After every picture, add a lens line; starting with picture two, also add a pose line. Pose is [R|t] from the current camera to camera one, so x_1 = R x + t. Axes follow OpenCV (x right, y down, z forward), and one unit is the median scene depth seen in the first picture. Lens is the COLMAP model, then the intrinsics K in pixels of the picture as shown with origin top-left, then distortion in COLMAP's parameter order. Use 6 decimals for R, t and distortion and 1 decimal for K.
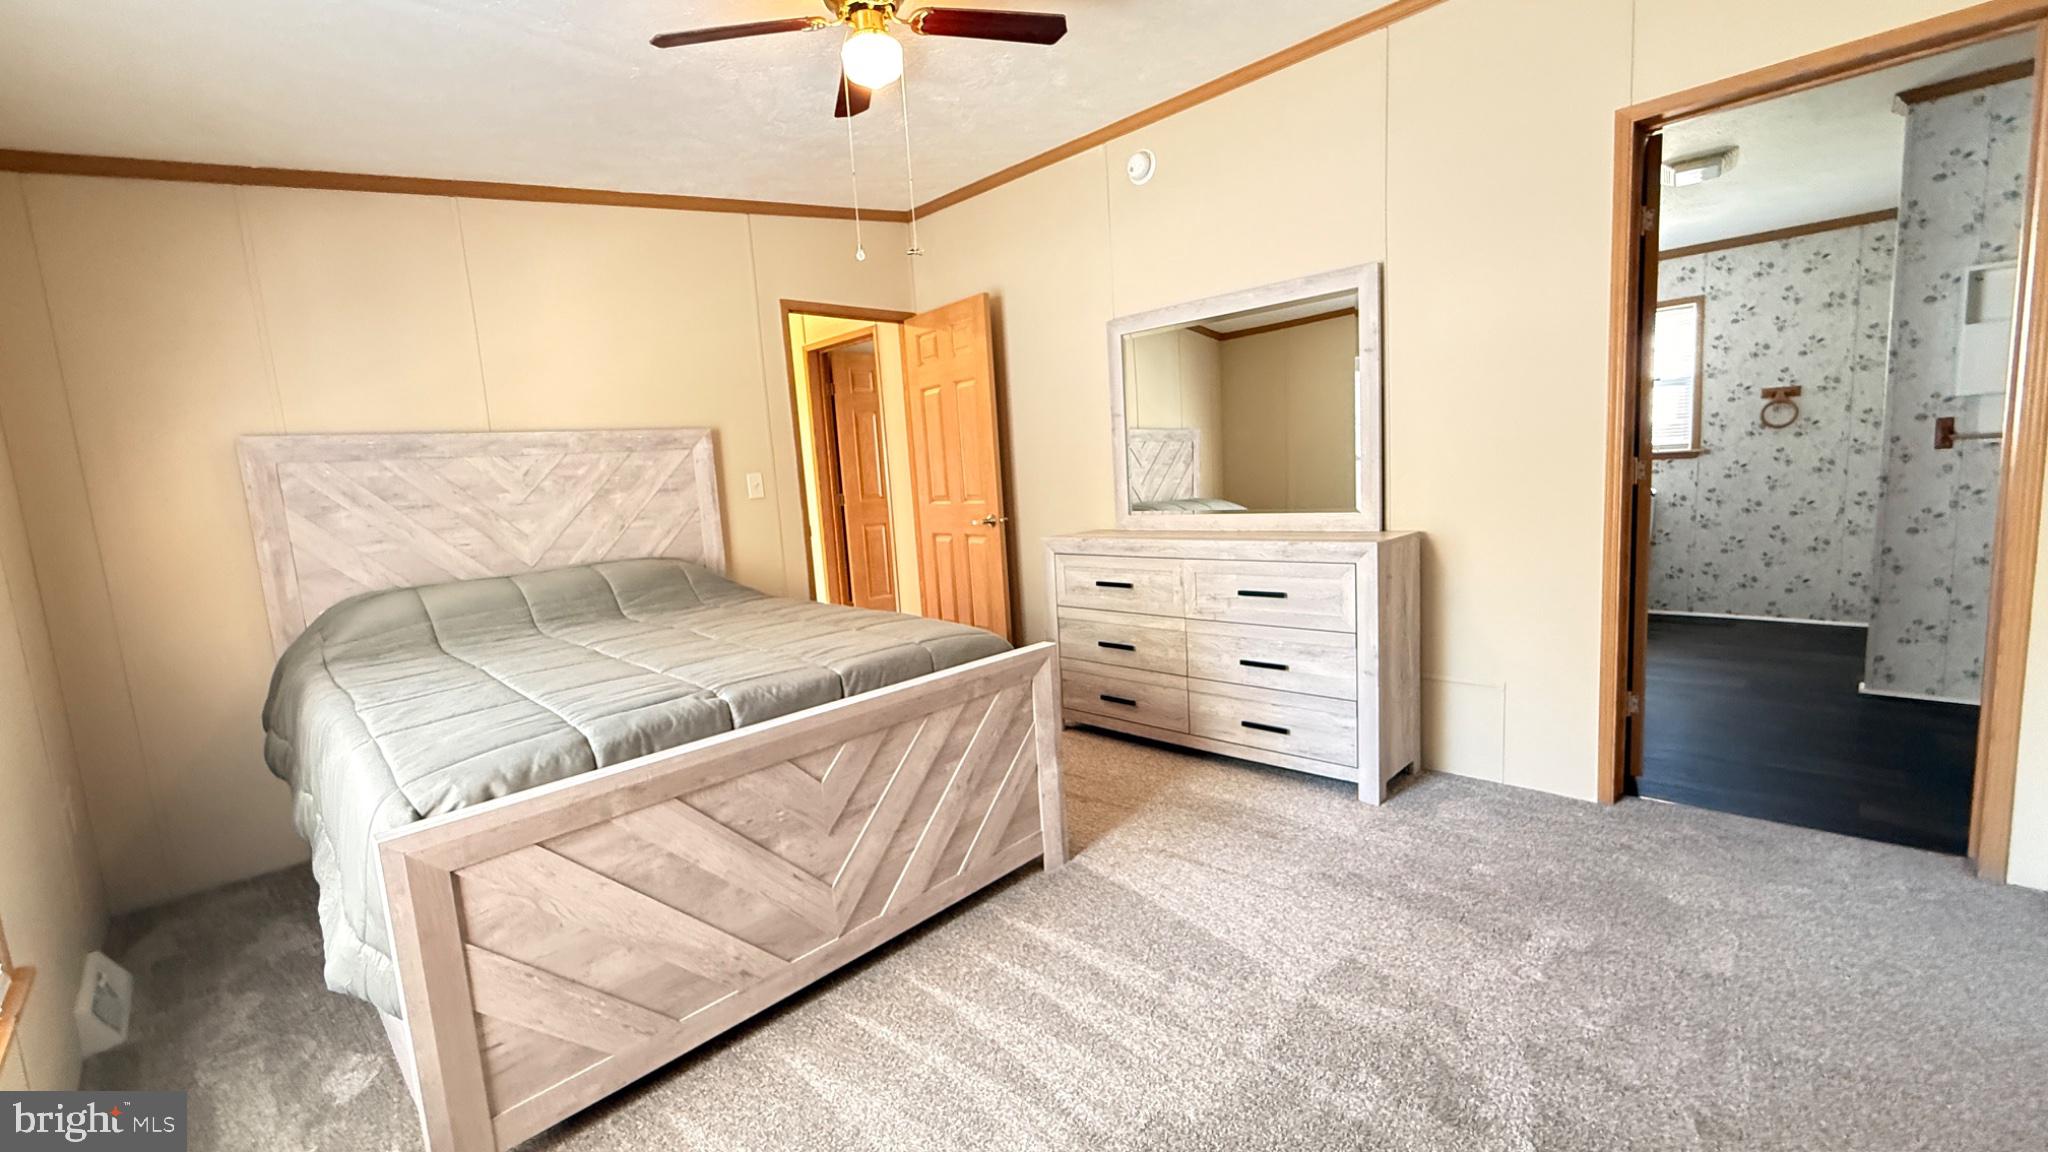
lens RADIAL K [[824.2, 0, 1019.5], [0, 824.2, 574.8], [0, 0, 1]] dist [-0.015669, 0.006180]
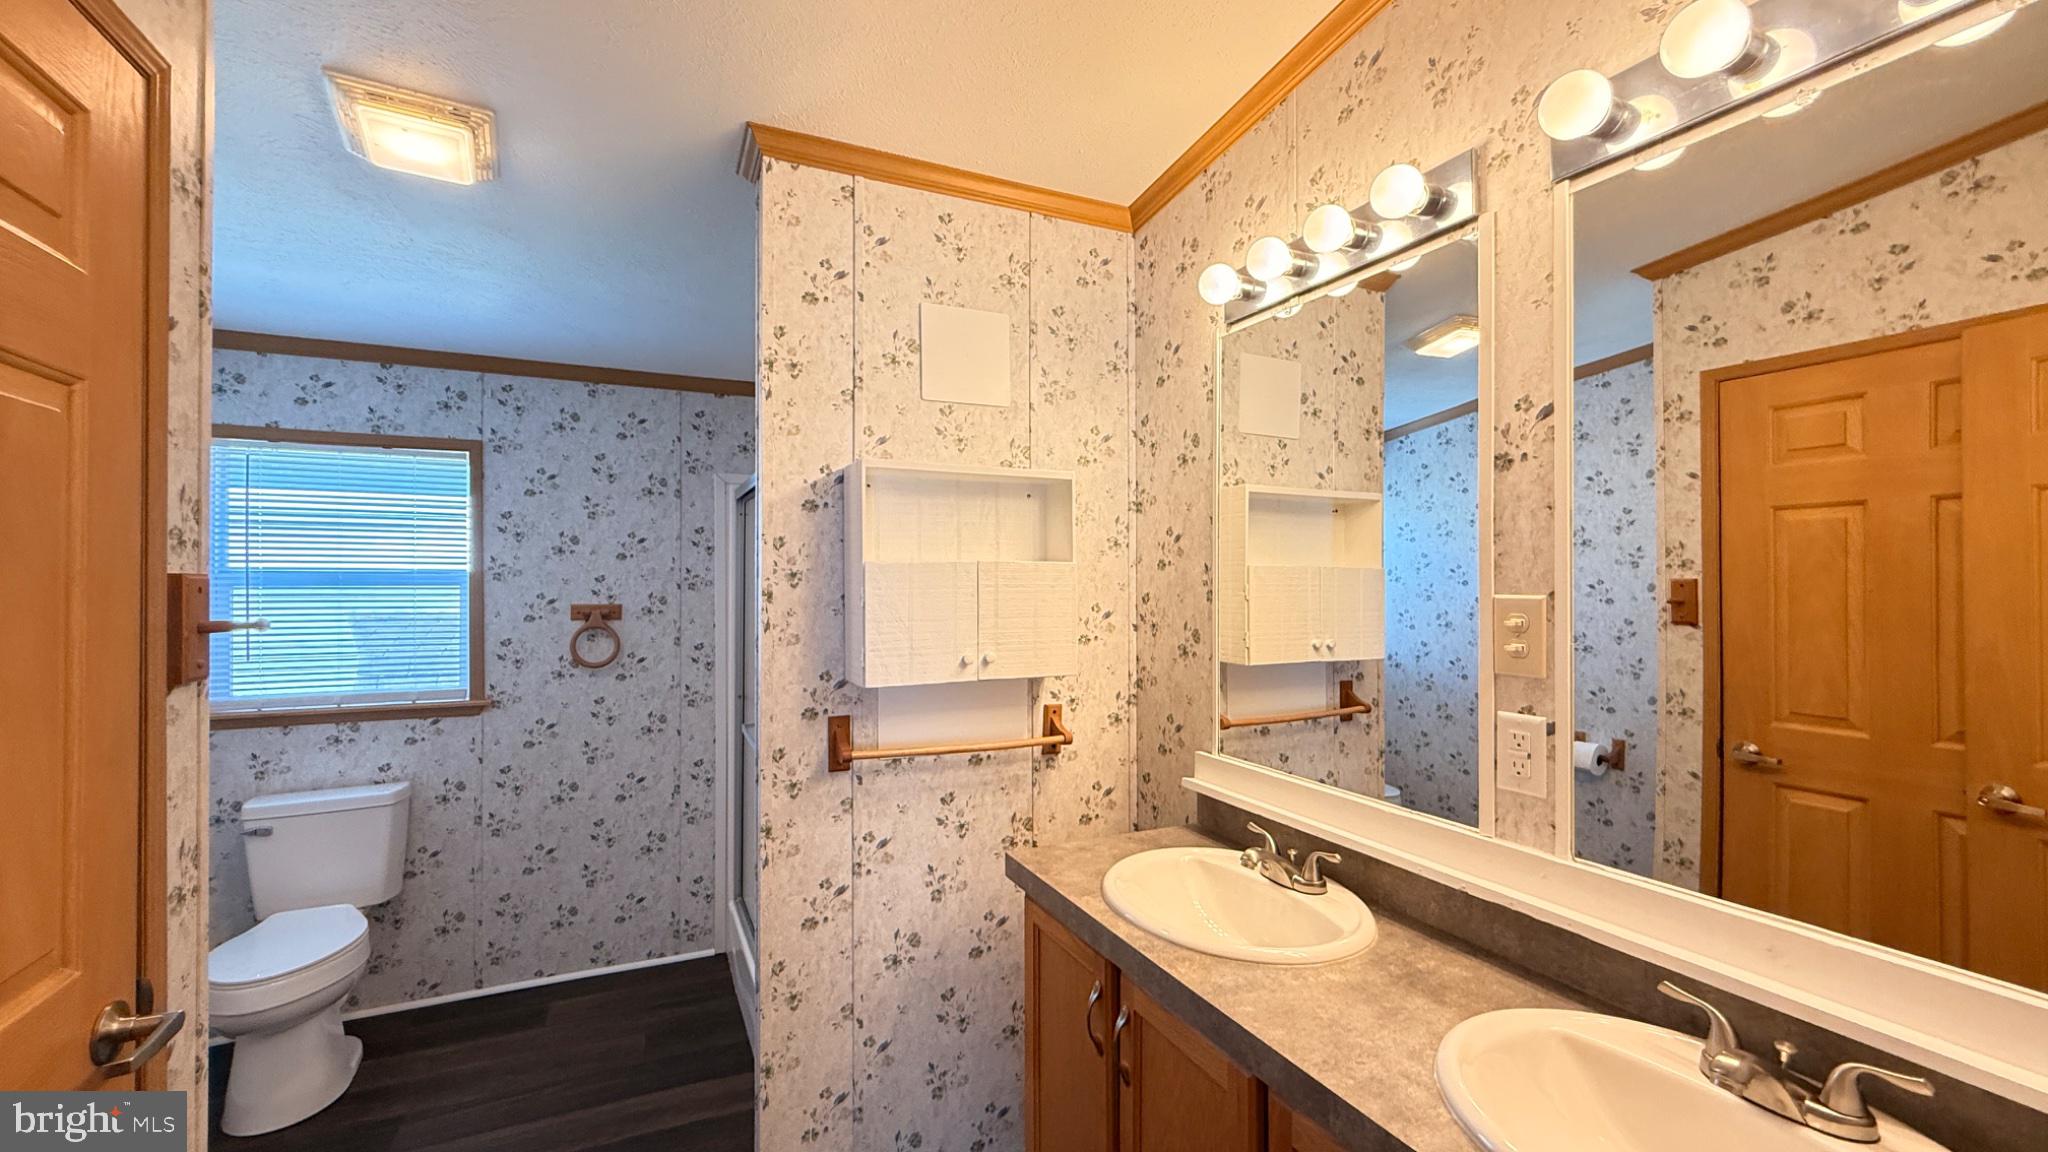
lens RADIAL K [[824.2, 0, 1019.5], [0, 824.2, 574.8], [0, 0, 1]] dist [-0.015669, 0.006180]
pose [[0.346187, 0.072963, 0.935324, 0.440482], [0.099757, 0.988456, -0.114030, -0.145786], [-0.932847, 0.132780, 0.334912, 0.468297]]
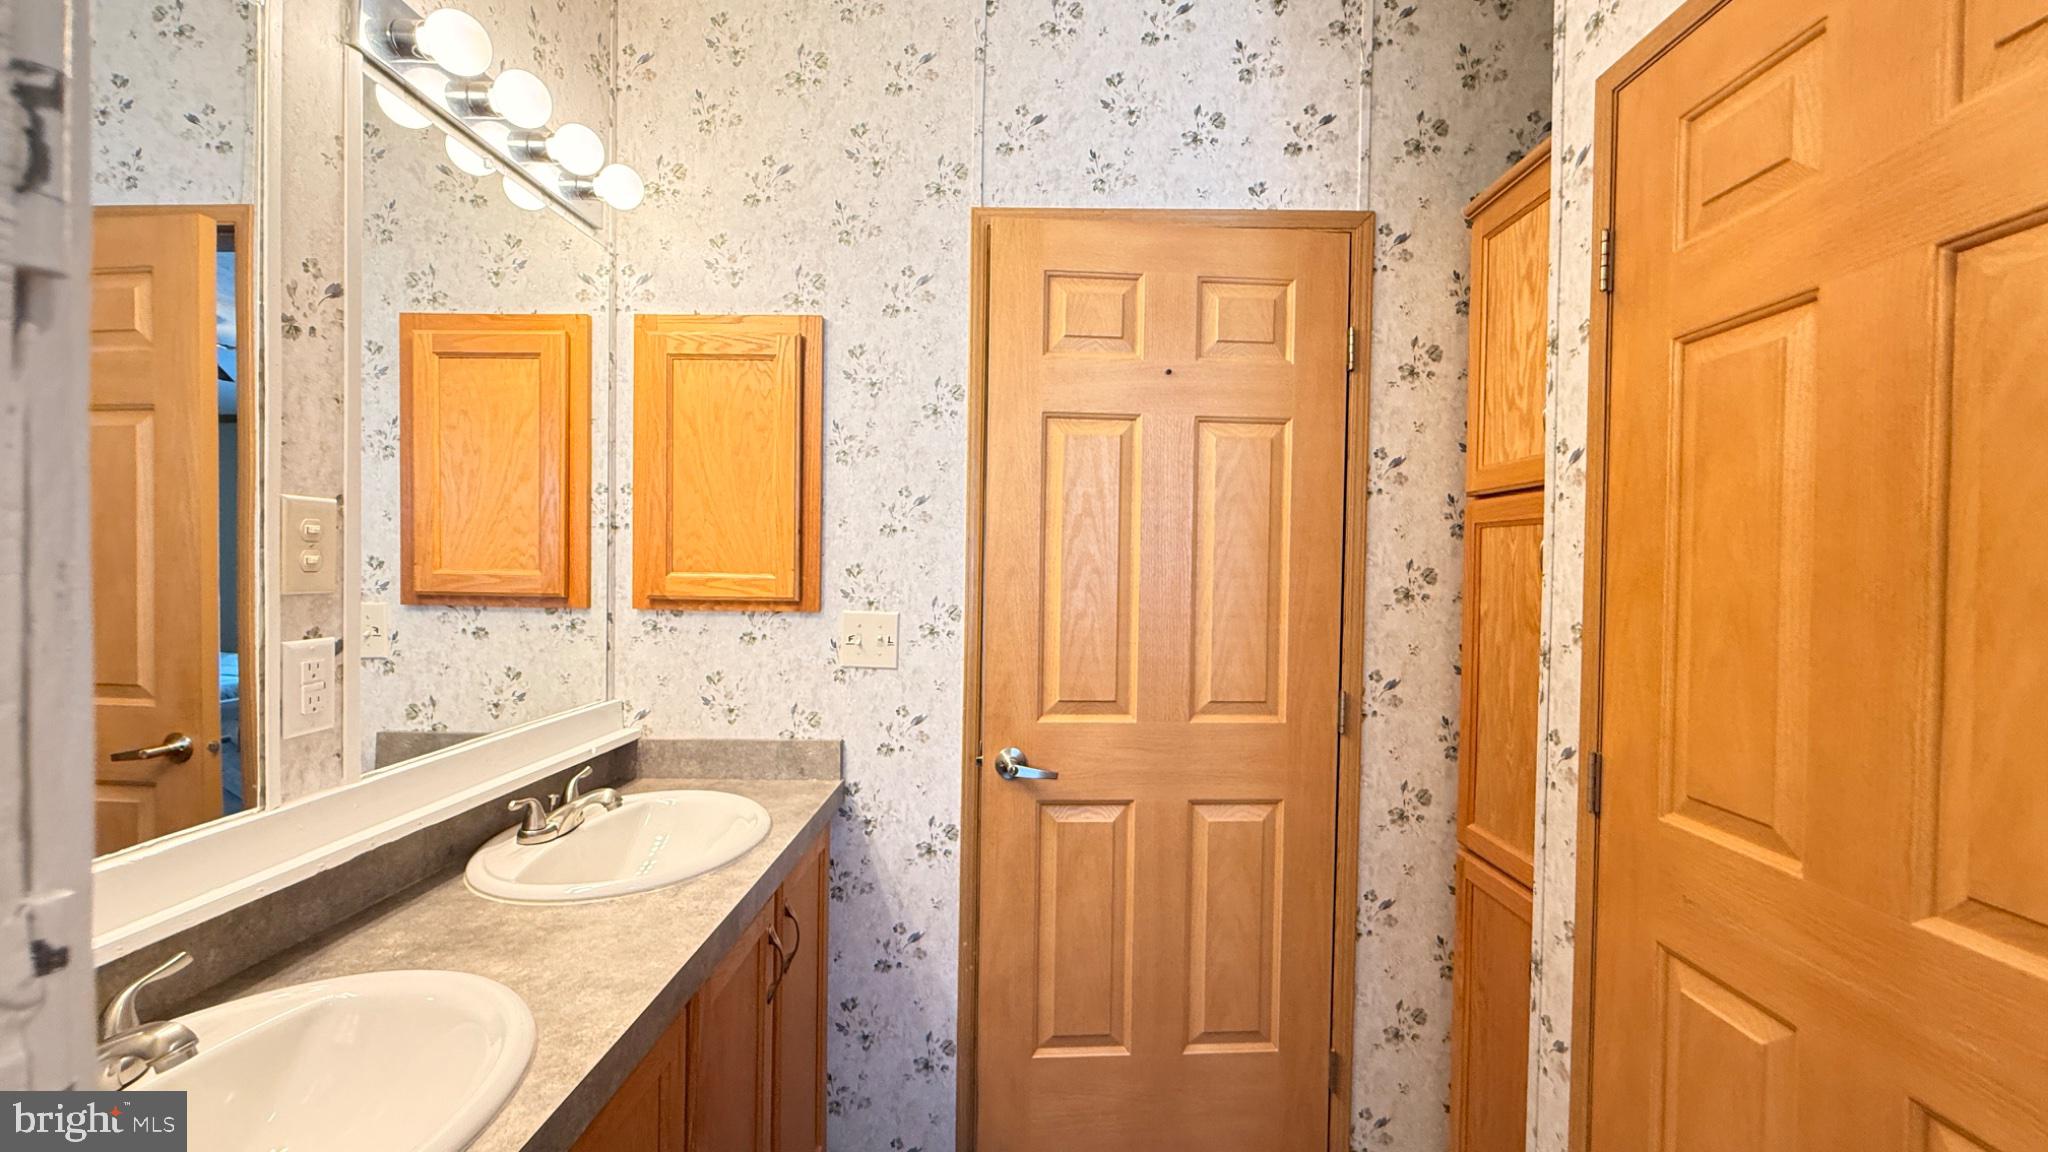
lens RADIAL K [[824.2, 0, 1019.5], [0, 824.2, 574.8], [0, 0, 1]] dist [-0.015669, 0.006180]
pose [[-0.728497, 0.068950, -0.681571, 0.842144], [-0.053154, 0.986233, 0.156584, -0.185567], [0.682984, 0.150298, -0.714803, 0.758981]]
